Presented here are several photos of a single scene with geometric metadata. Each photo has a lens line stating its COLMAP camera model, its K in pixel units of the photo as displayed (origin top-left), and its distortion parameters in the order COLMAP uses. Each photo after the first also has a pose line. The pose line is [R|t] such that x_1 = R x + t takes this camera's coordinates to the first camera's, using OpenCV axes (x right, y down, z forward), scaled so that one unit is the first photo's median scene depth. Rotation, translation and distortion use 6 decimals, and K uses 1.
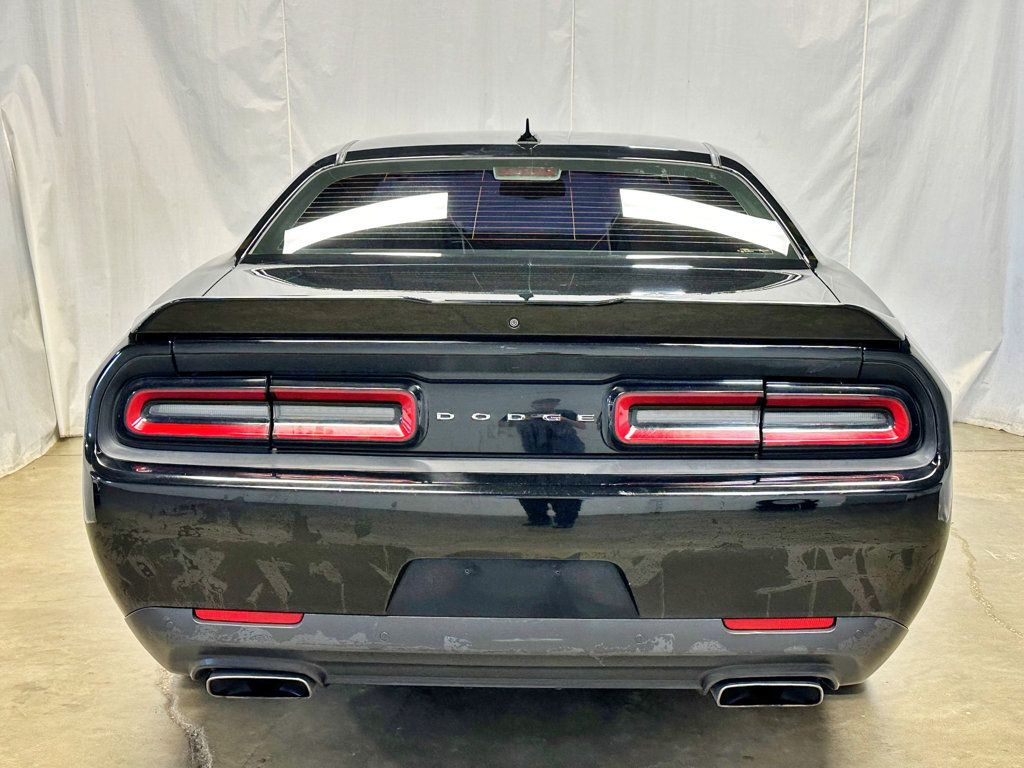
lens RADIAL K [[1368.6, 0, 508.2], [0, 1368.6, 383.0], [0, 0, 1]] dist [0.126665, 0.000000]
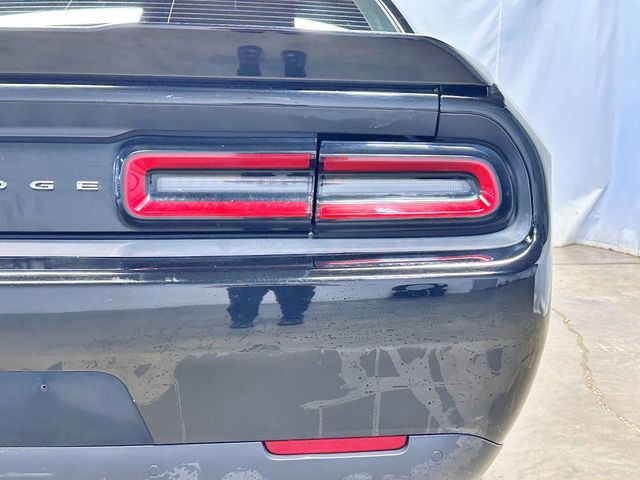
lens RADIAL K [[855.4, 0, 321.5], [0, 855.4, 243.6], [0, 0, 1]] dist [0.126665, 0.000000]
pose [[0.999756, -0.006940, 0.020968, 0.175039], [0.006800, 0.999954, 0.006719, 0.054692], [-0.021014, -0.006575, 0.999758, 0.500133]]
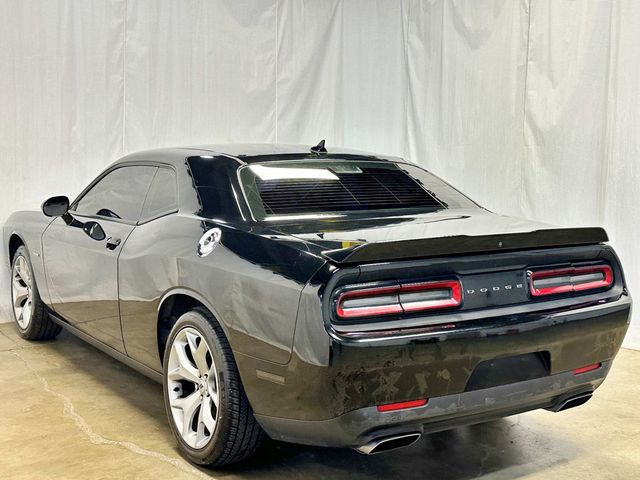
lens RADIAL K [[855.4, 0, 318.1], [0, 855.4, 240.8], [0, 0, 1]] dist [0.126665, 0.000000]
pose [[0.817118, -0.061514, 0.573179, -0.951246], [0.086888, 0.996074, -0.016968, -0.049162], [-0.569885, 0.063667, 0.819254, 0.066873]]
